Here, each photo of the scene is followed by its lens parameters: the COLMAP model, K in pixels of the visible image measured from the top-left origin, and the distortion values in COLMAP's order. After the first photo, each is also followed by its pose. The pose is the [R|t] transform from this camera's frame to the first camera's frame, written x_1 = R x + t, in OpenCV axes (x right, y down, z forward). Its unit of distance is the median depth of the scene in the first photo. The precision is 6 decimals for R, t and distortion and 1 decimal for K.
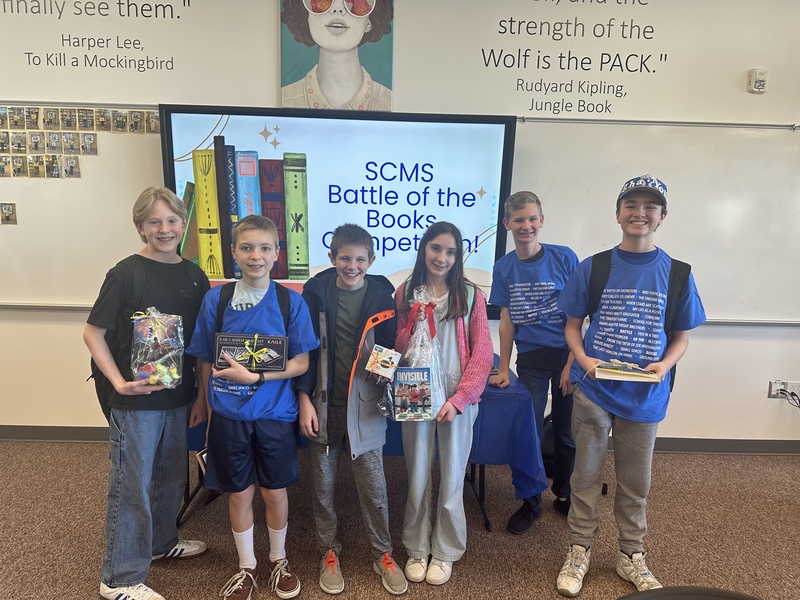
lens RADIAL K [[558.6, 0, 400.3], [0, 558.6, 298.5], [0, 0, 1]] dist [0.007619, -0.019066]
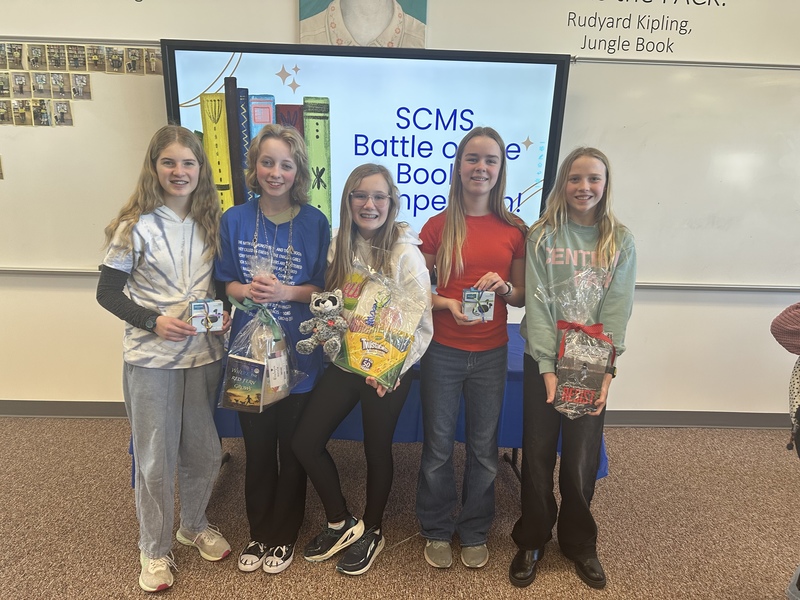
lens RADIAL K [[558.6, 0, 396.5], [0, 558.6, 293.7], [0, 0, 1]] dist [0.007619, -0.019066]
pose [[0.999987, 0.001328, 0.004886, -0.066020], [-0.001677, 0.997384, 0.072265, -0.016237], [-0.004777, -0.072272, 0.997374, 0.099639]]
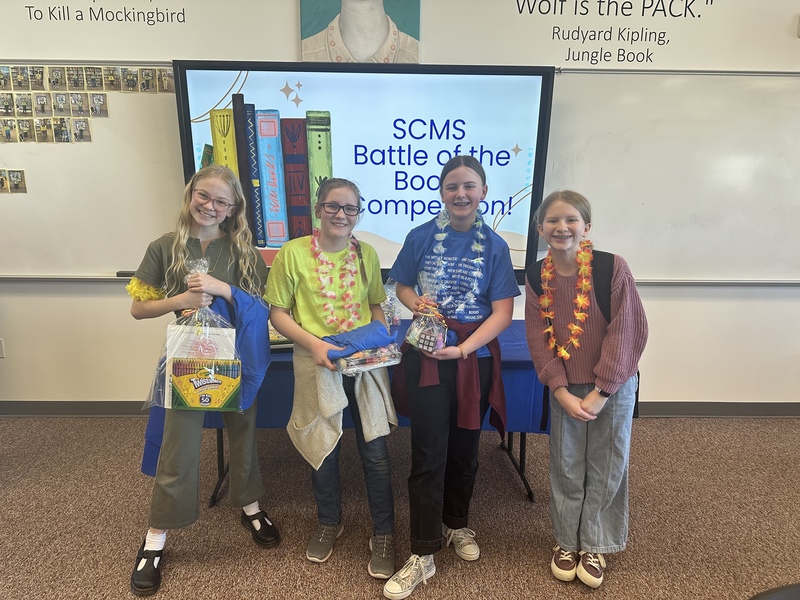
lens RADIAL K [[558.6, 0, 395.7], [0, 558.6, 298.2], [0, 0, 1]] dist [0.007619, -0.019066]
pose [[0.999864, -0.016441, -0.001416, -0.061391], [0.016498, 0.997846, 0.063485, -0.003831], [0.000369, -0.063500, 0.997982, 0.041074]]
